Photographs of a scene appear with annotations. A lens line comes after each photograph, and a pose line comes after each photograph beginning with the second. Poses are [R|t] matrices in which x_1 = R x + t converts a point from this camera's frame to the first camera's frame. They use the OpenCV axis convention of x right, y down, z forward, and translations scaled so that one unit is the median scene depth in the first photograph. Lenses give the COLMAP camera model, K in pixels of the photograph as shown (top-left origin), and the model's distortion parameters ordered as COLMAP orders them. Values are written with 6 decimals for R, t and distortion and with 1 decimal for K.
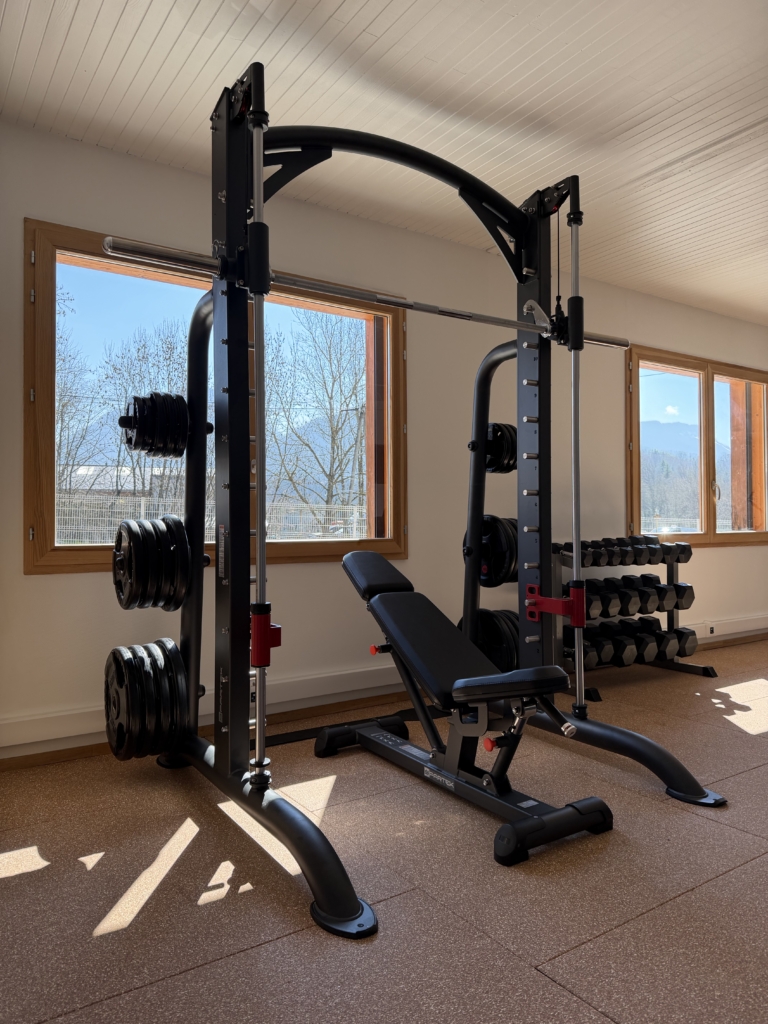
lens RADIAL K [[737.0, 0, 385.2], [0, 737.0, 524.4], [0, 0, 1]] dist [-0.057208, -0.000276]
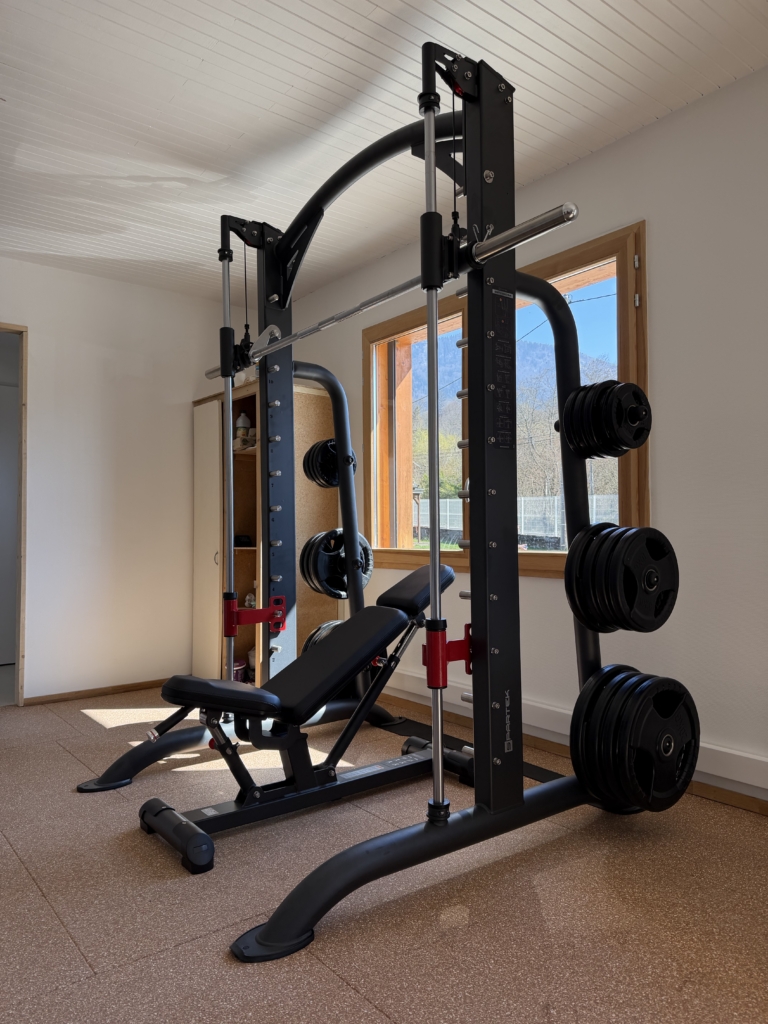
lens RADIAL K [[718.6, 0, 351.5], [0, 718.6, 513.2], [0, 0, 1]] dist [0.000530, -0.001459]
pose [[0.051134, -0.028837, -0.998275, 1.028441], [0.005483, 0.999576, -0.028594, -0.002667], [0.998677, -0.004011, 0.051270, 0.964124]]
